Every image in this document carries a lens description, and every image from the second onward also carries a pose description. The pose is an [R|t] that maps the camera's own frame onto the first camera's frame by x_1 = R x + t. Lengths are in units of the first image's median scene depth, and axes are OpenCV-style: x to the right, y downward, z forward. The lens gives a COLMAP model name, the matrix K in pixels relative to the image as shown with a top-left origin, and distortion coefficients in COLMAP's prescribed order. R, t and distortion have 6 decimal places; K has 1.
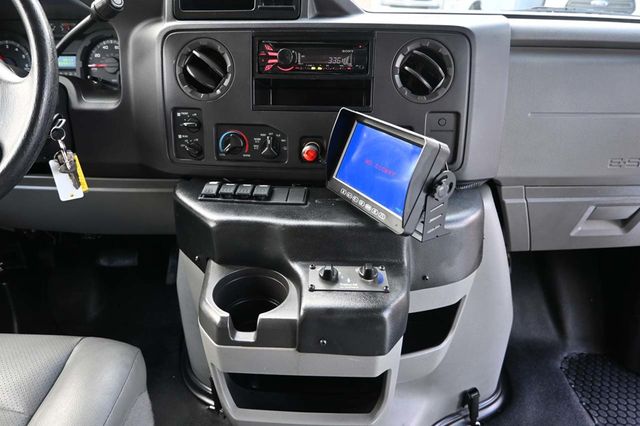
lens RADIAL K [[430.8, 0, 320.0], [0, 430.8, 213.0], [0, 0, 1]] dist [-0.006227, -0.001871]
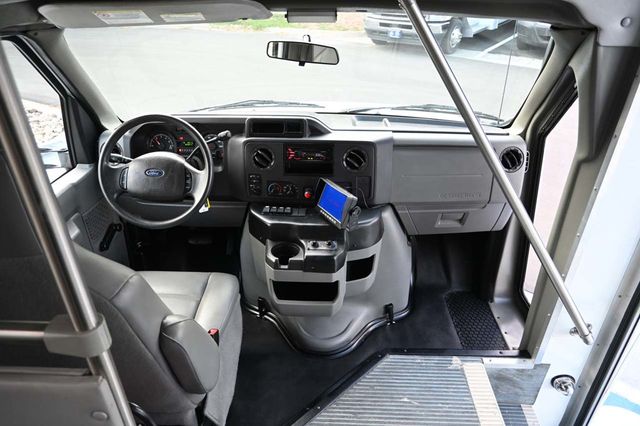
lens RADIAL K [[430.8, 0, 320.0], [0, 430.8, 213.0], [0, 0, 1]] dist [-0.006227, -0.001871]
pose [[0.999992, -0.003785, -0.000979, 0.045674], [0.003819, 0.999303, 0.037140, -0.122218], [0.000838, -0.037143, 0.999310, -1.370010]]
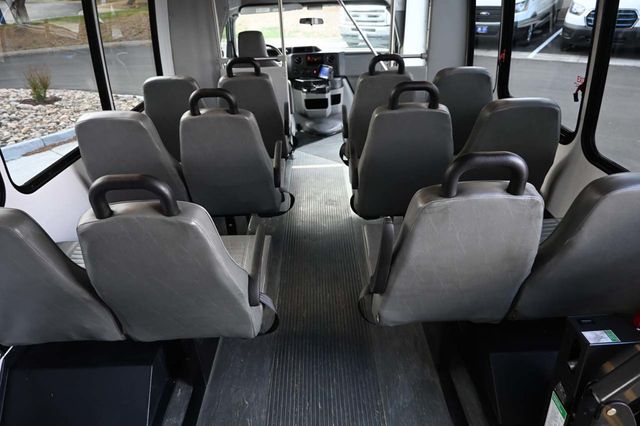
lens RADIAL K [[430.8, 0, 320.0], [0, 430.8, 213.0], [0, 0, 1]] dist [-0.006227, -0.001871]
pose [[0.997779, -0.064119, 0.018048, -0.211666], [0.064151, 0.997939, -0.001232, 2.044754], [-0.017931, 0.002387, 0.999836, -5.648757]]
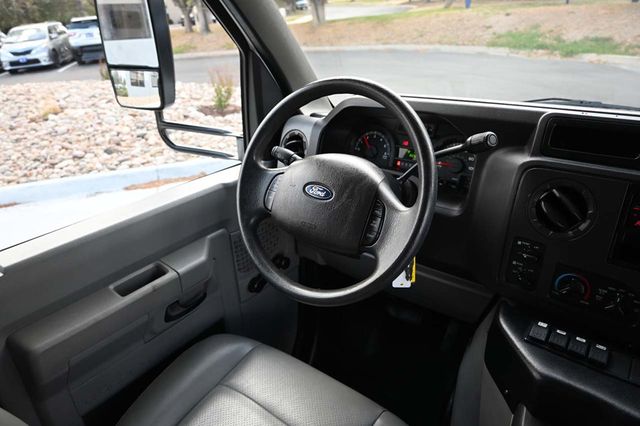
lens RADIAL K [[430.8, 0, 320.0], [0, 430.8, 213.0], [0, 0, 1]] dist [-0.006227, -0.001871]
pose [[0.811666, 0.215363, -0.542970, -0.180470], [-0.234025, 0.971581, 0.035531, -0.232343], [0.535192, 0.098229, 0.839000, -0.119783]]
